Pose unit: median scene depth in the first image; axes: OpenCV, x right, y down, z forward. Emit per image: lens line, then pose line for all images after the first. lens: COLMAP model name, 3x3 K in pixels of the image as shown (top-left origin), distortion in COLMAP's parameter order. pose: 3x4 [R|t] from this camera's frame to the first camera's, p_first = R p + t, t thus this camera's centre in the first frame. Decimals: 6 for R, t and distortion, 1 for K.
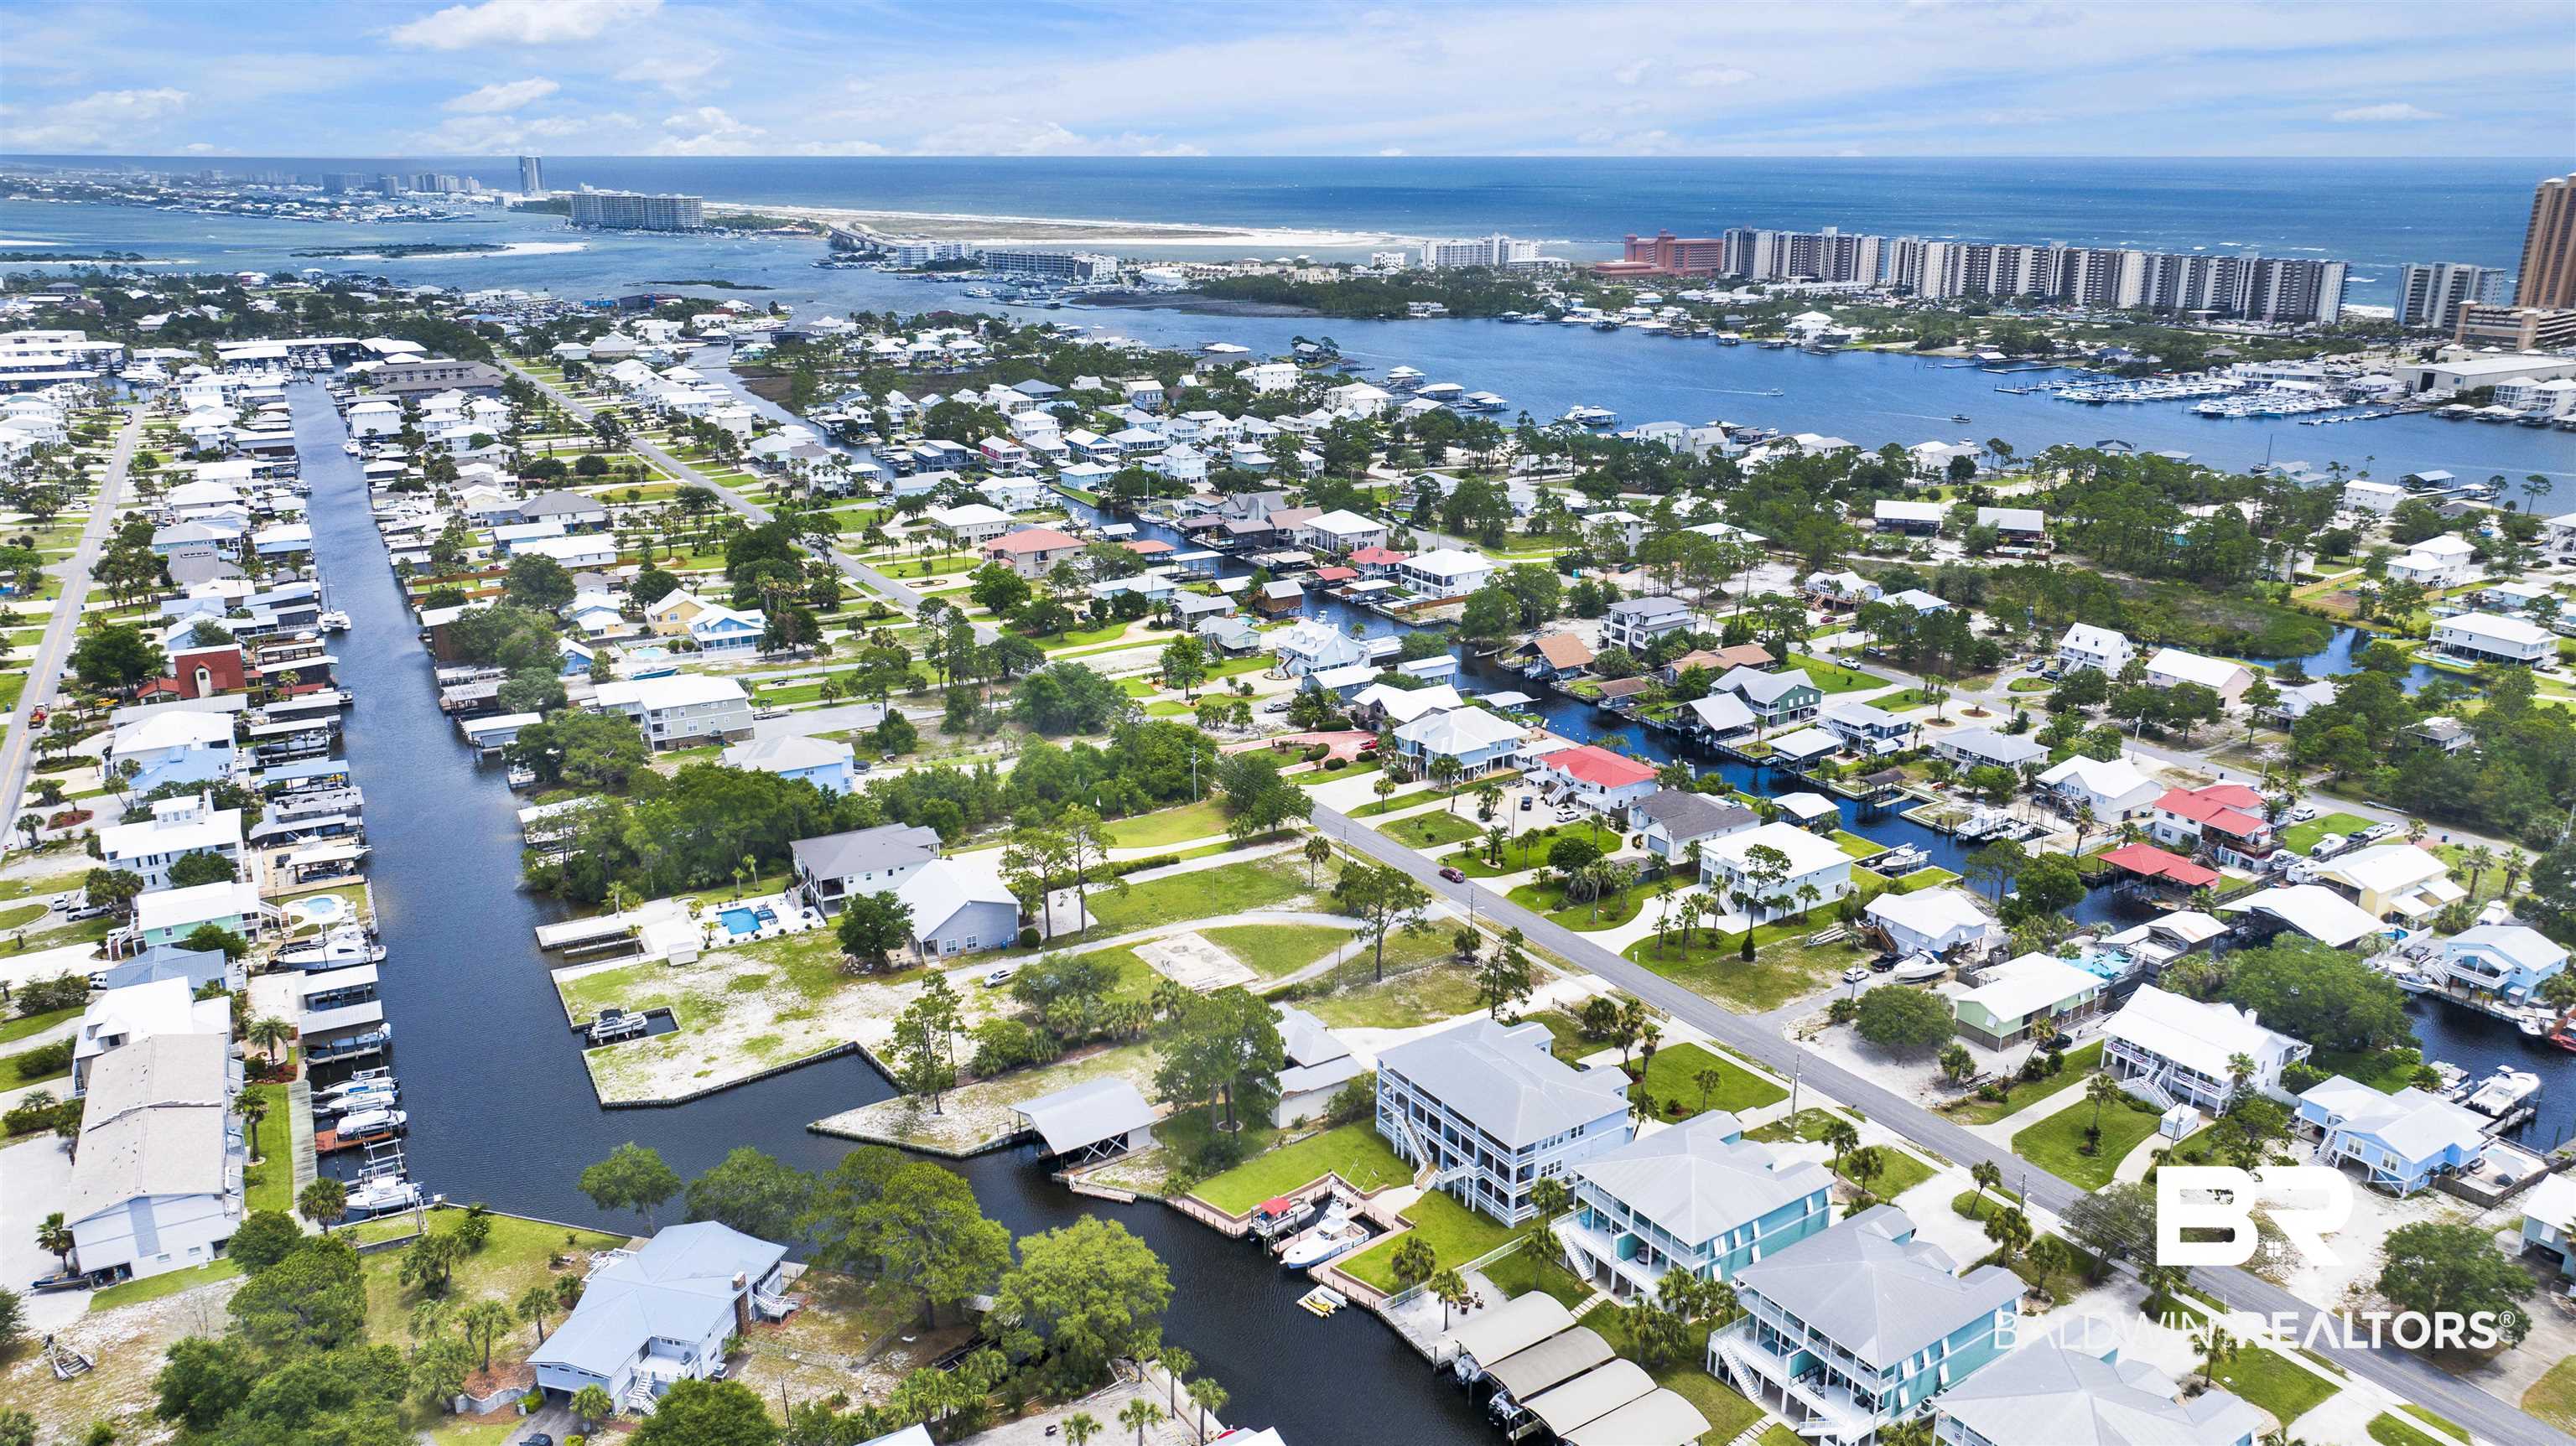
lens RADIAL K [[1746.4, 0, 1371.4], [0, 1746.4, 827.2], [0, 0, 1]] dist [0.025441, 0.000995]
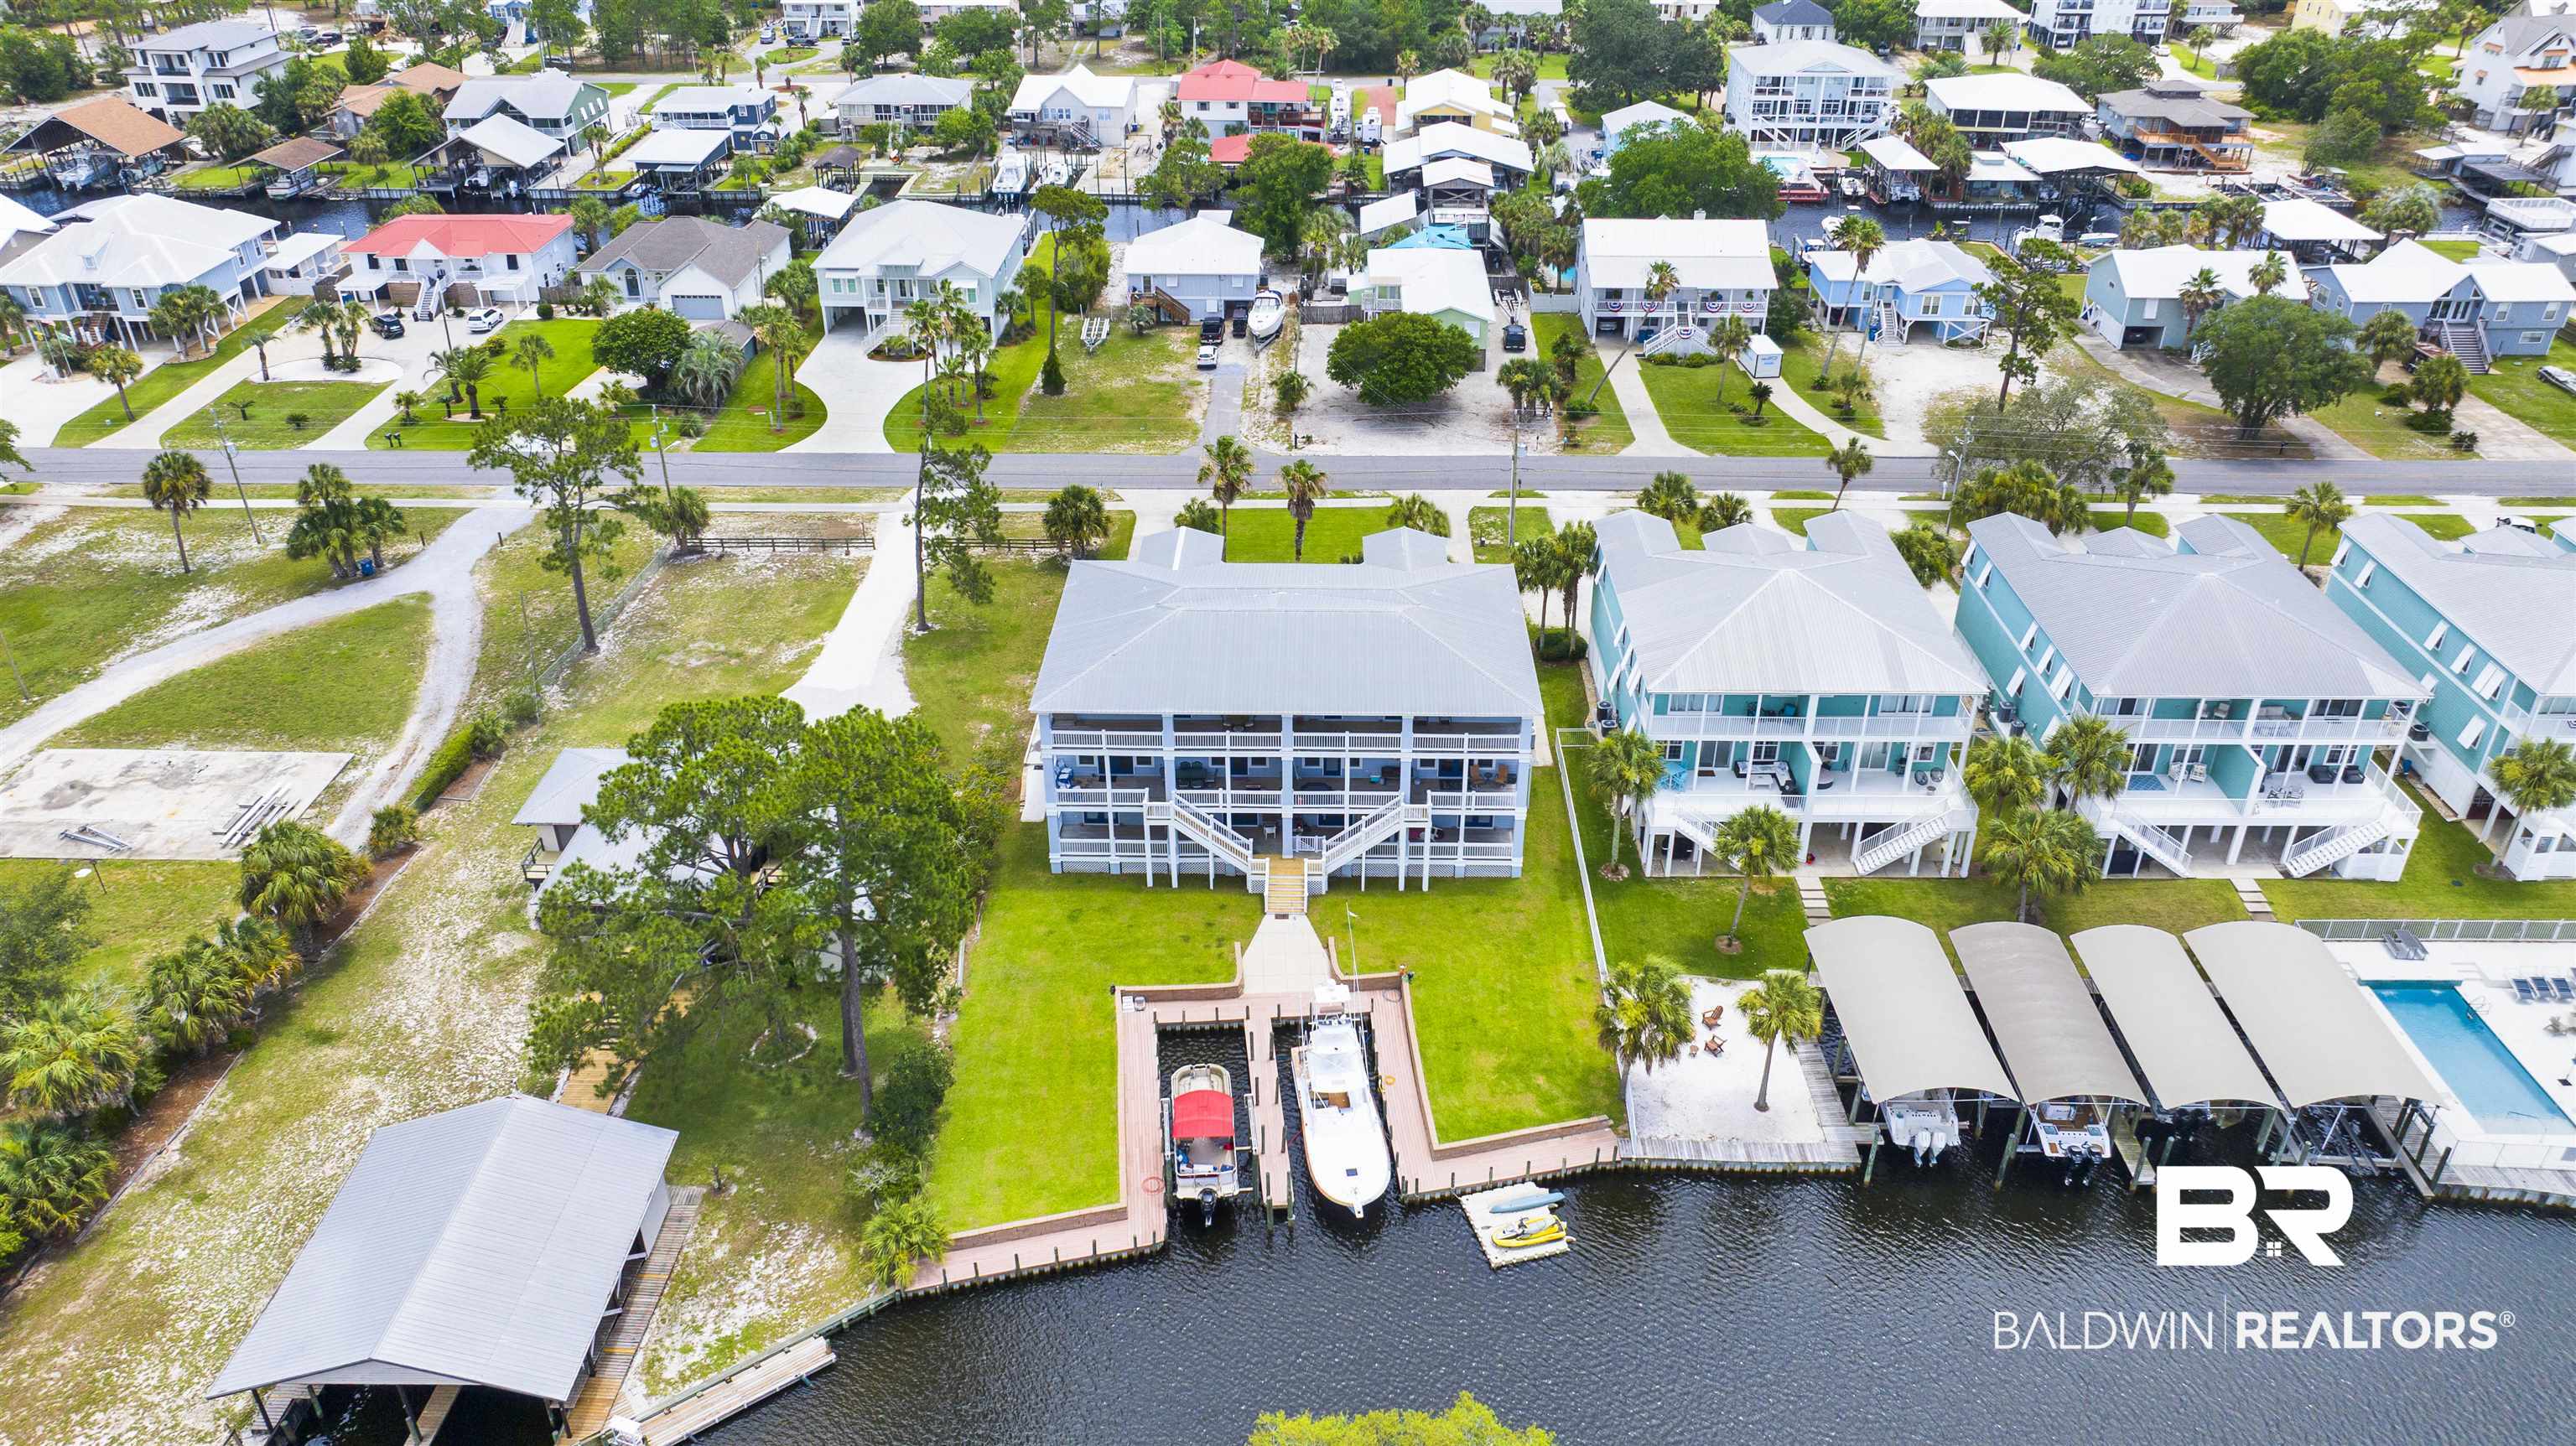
lens RADIAL K [[1829.6, 0, 1288.0], [0, 1829.6, 723.0], [0, 0, 1]] dist [-0.002920, 0.003955]
pose [[0.613698, -0.417954, 0.669843, -0.169141], [0.296782, 0.908293, 0.294830, 0.013475], [-0.731638, 0.017861, 0.681459, 0.424029]]
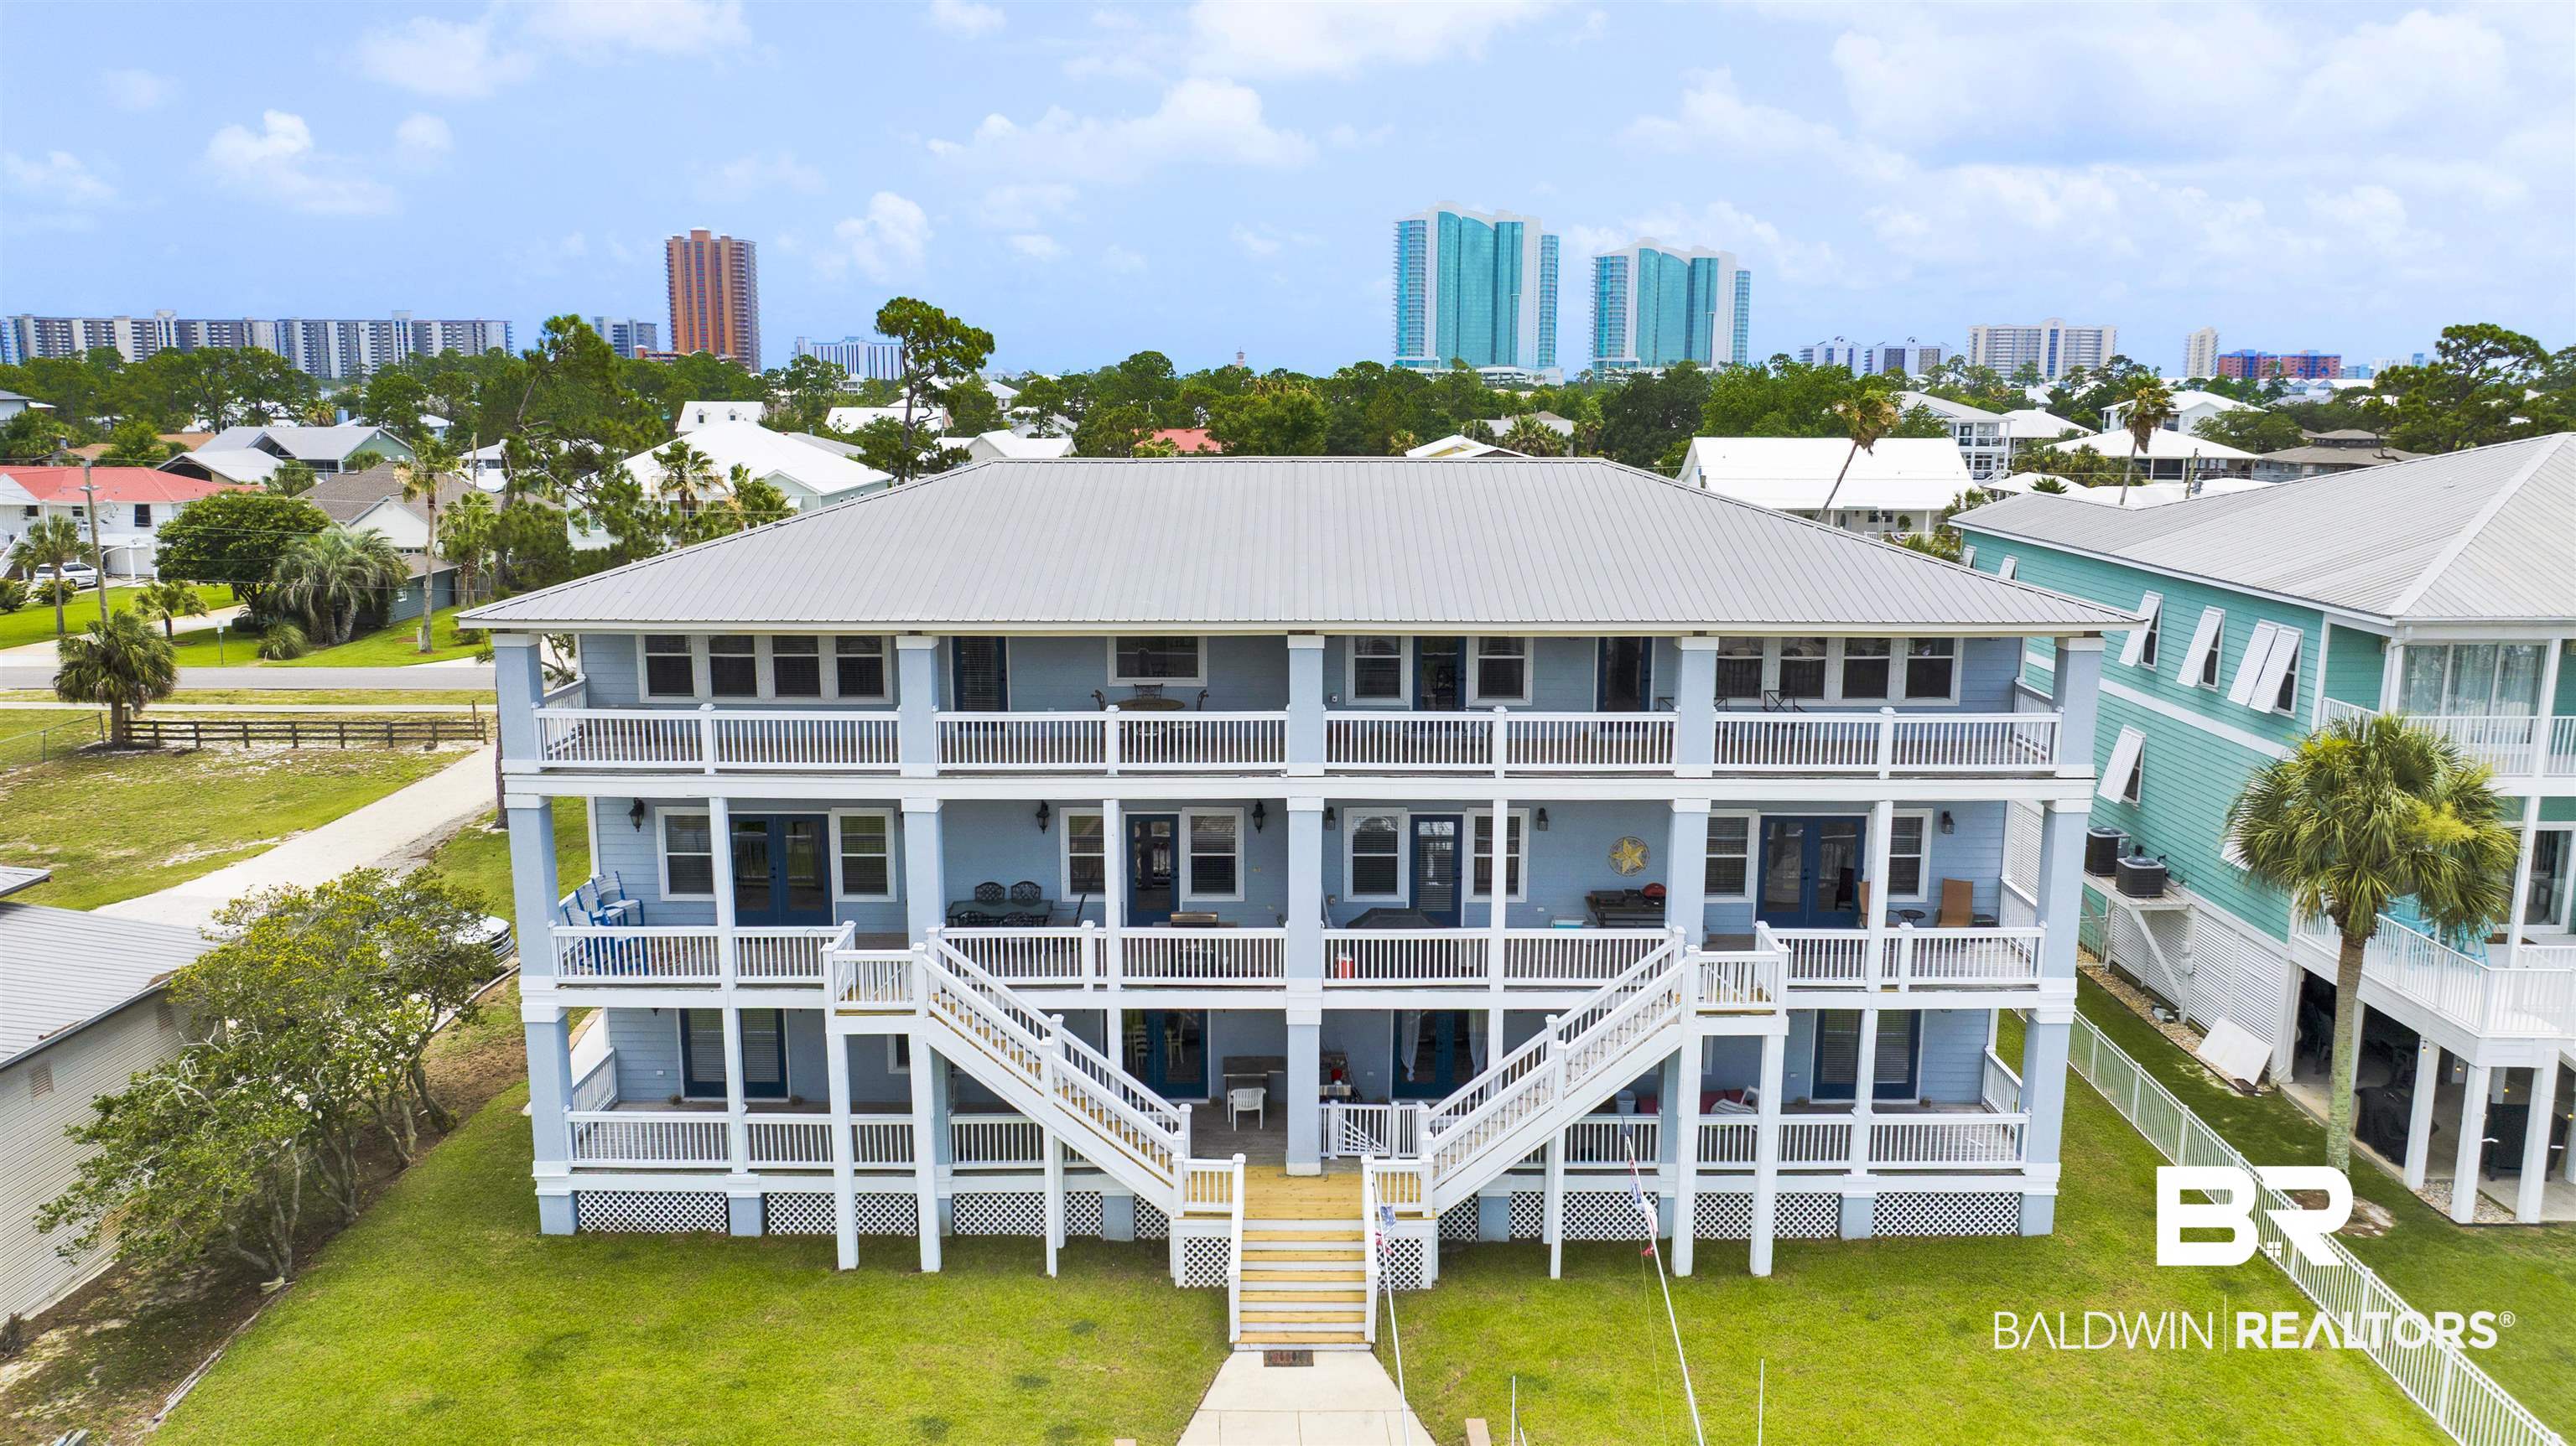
lens RADIAL K [[1829.6, 0, 1288.0], [0, 1829.6, 723.0], [0, 0, 1]] dist [-0.002920, 0.003955]
pose [[0.598299, -0.168179, 0.783424, -0.045858], [0.296769, 0.954703, -0.021694, 0.102811], [-0.744289, 0.245476, 0.621108, 0.567444]]
